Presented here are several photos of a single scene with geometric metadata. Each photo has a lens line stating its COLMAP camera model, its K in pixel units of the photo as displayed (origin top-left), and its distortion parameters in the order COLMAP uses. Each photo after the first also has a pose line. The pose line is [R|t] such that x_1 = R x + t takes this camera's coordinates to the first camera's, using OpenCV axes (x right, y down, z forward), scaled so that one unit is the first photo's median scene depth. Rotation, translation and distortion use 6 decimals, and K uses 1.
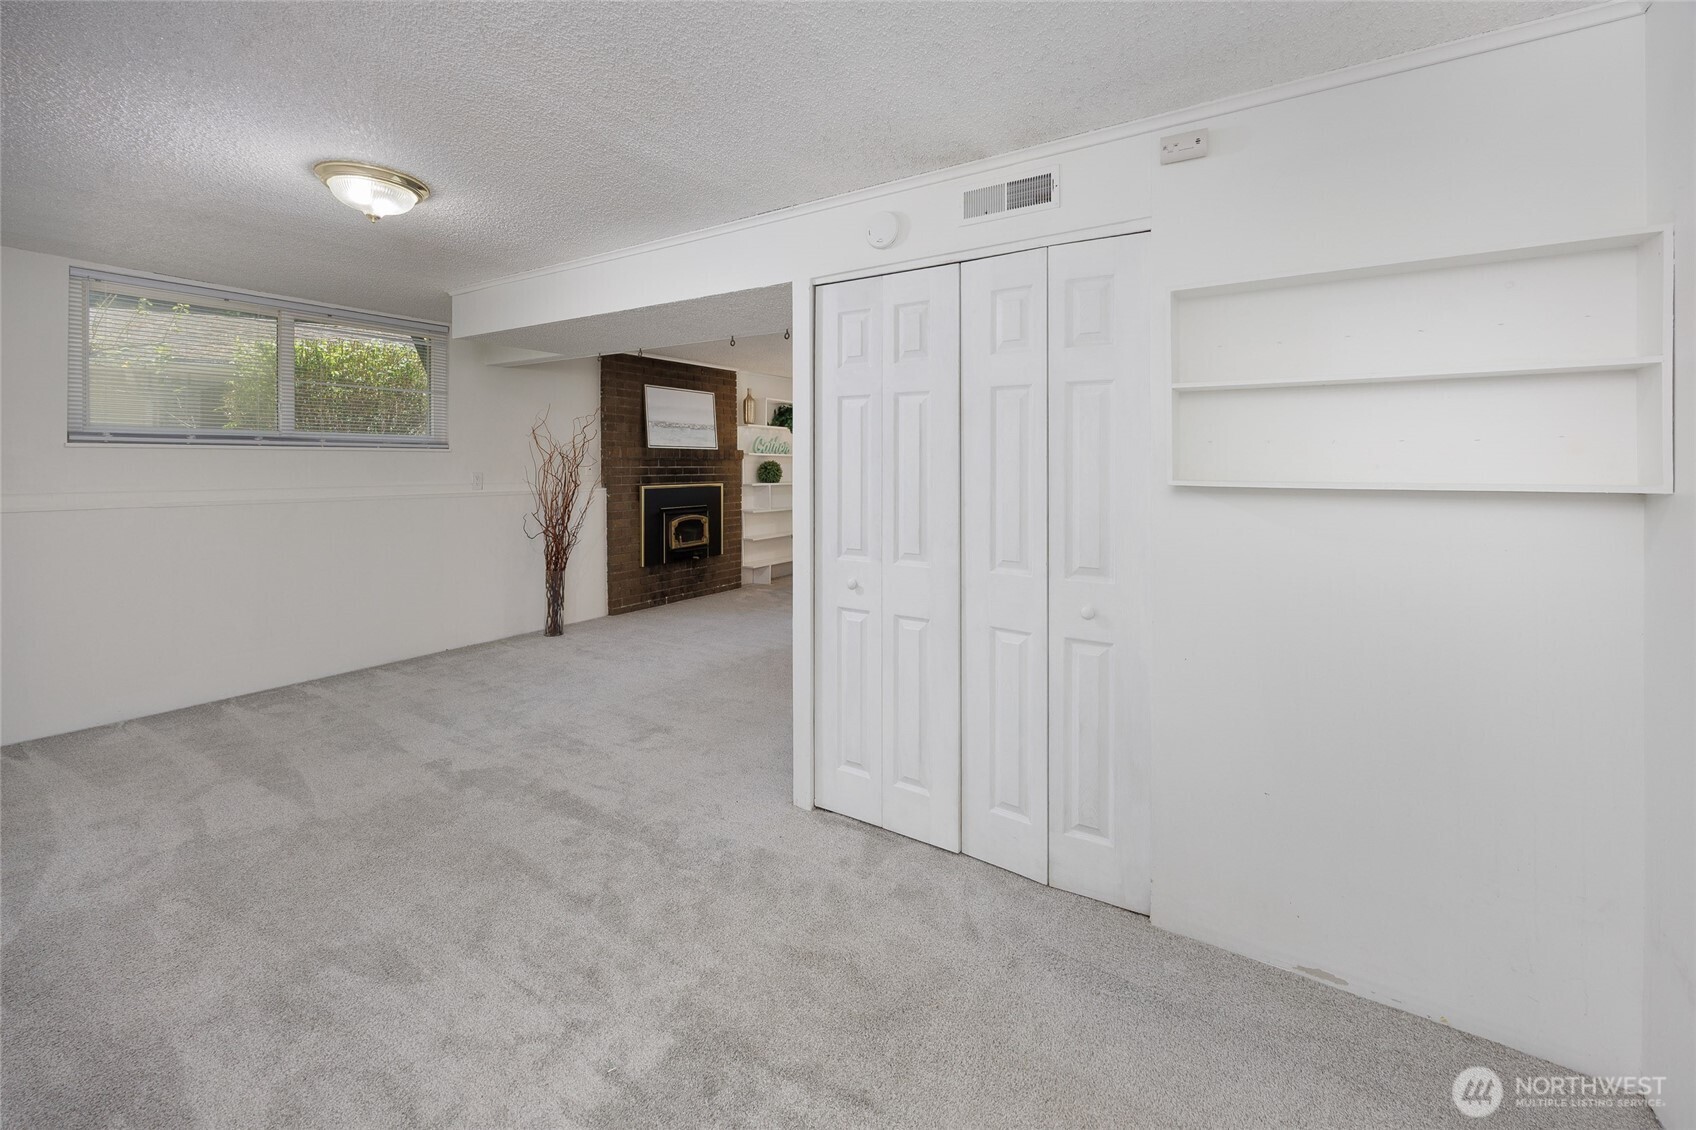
lens RADIAL K [[676.7, 0, 859.2], [0, 676.7, 468.7], [0, 0, 1]] dist [-0.002226, -0.000057]
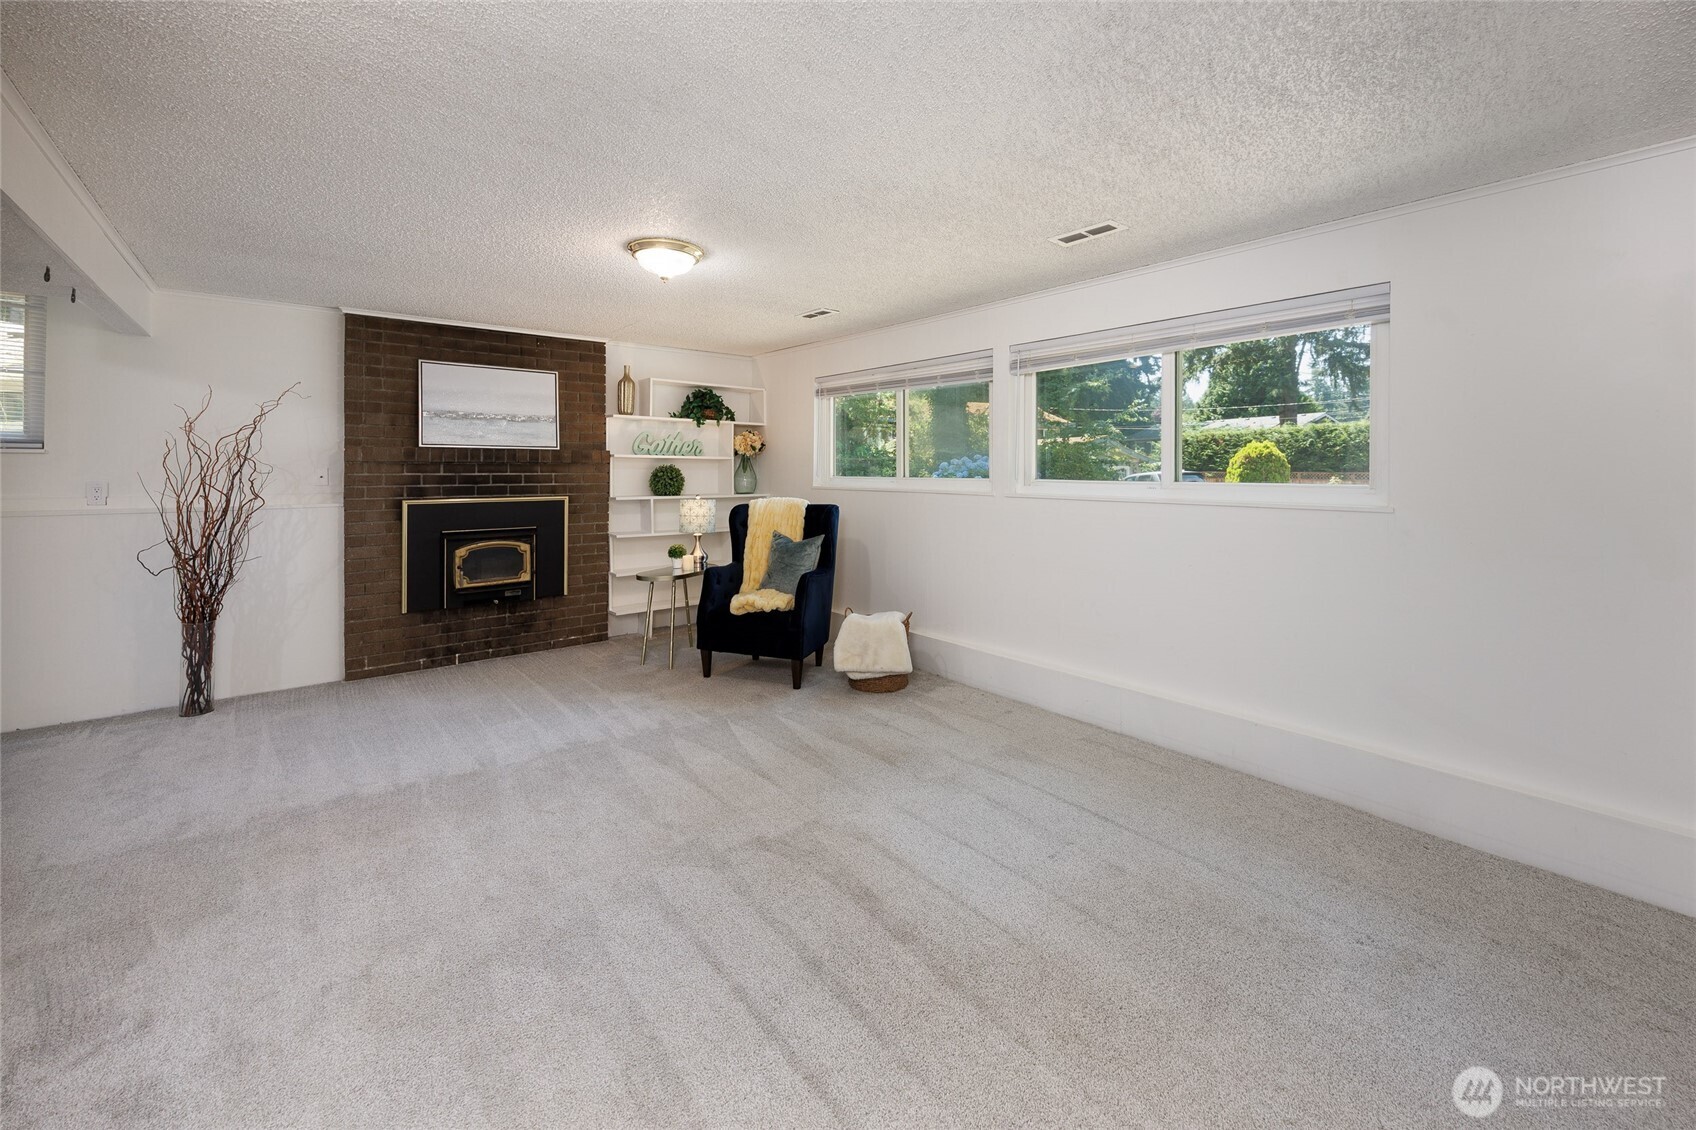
lens RADIAL K [[676.7, 0, 859.2], [0, 676.7, 468.7], [0, 0, 1]] dist [-0.002226, -0.000057]
pose [[0.951581, 0.001540, -0.307394, 0.334603], [-0.003549, 0.999976, -0.005978, -0.005186], [0.307377, 0.006780, 0.951564, 0.433292]]
